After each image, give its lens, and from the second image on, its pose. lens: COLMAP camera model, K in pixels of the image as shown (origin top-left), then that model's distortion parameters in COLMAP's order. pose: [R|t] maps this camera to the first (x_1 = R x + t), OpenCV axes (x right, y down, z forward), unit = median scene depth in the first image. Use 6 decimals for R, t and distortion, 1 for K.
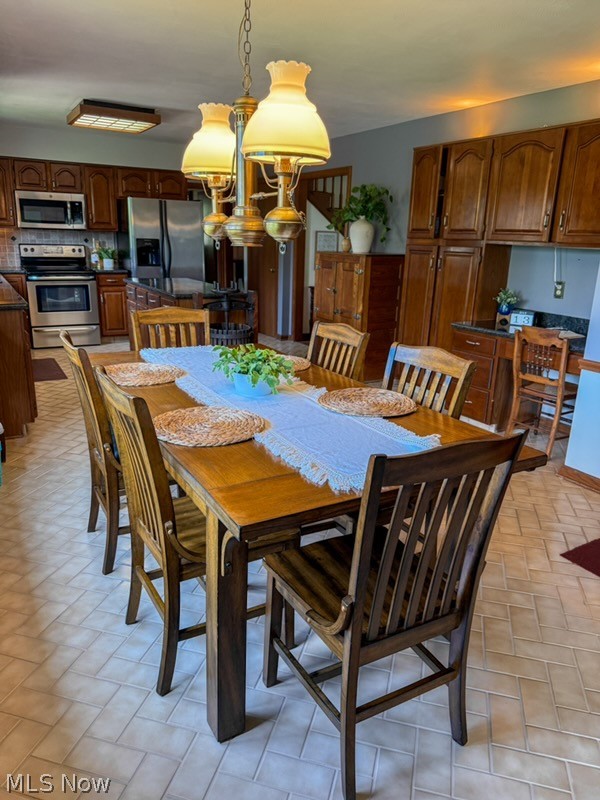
lens RADIAL K [[560.9, 0, 298.1], [0, 560.9, 403.9], [0, 0, 1]] dist [0.001839, -0.029022]
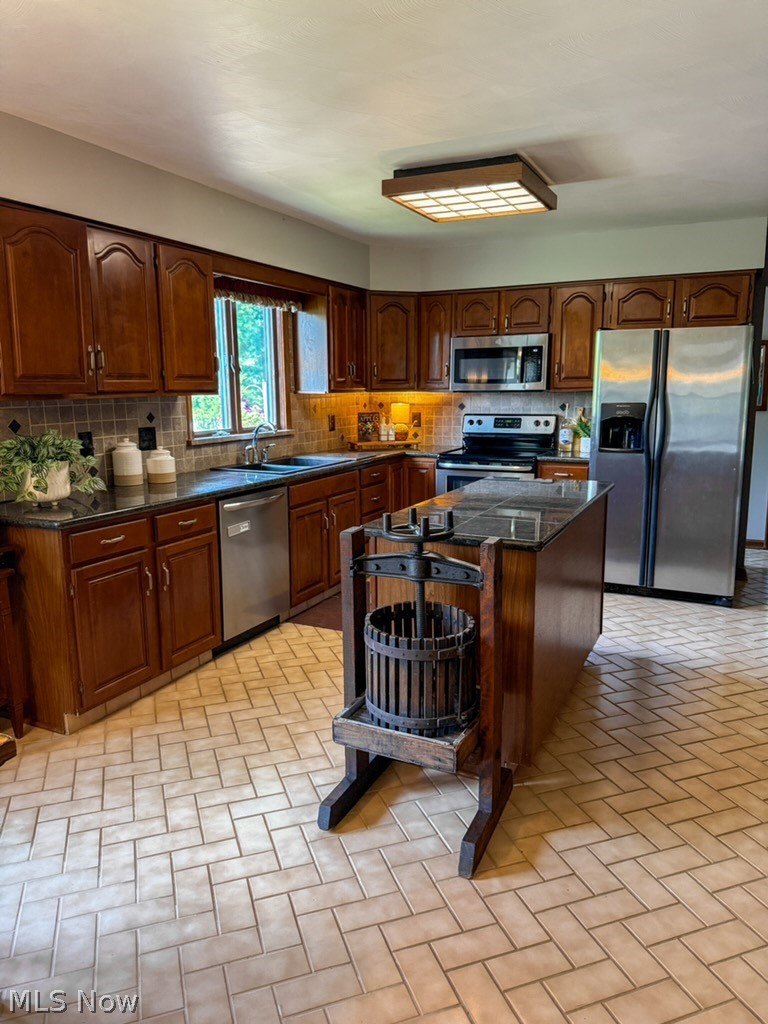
lens RADIAL K [[707.0, 0, 387.8], [0, 707.0, 511.3], [0, 0, 1]] dist [0.065613, -0.122724]
pose [[0.544690, 0.108395, -0.831603, 0.184435], [-0.215472, 0.976412, -0.013862, -0.136473], [0.810484, 0.186738, 0.555197, 0.461845]]
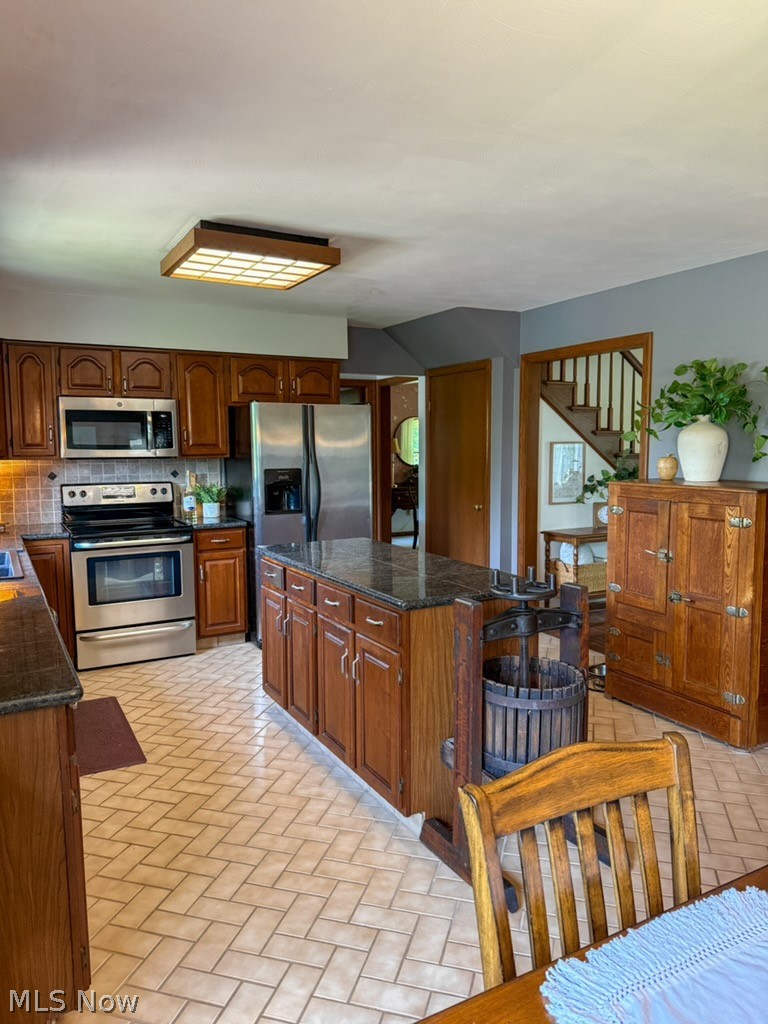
lens RADIAL K [[707.0, 0, 387.8], [0, 707.0, 511.3], [0, 0, 1]] dist [0.065613, -0.122724]
pose [[0.999147, -0.037124, -0.018100, -0.147482], [0.032858, 0.980012, -0.196207, -0.102732], [0.025022, 0.195444, 0.980396, 0.288412]]
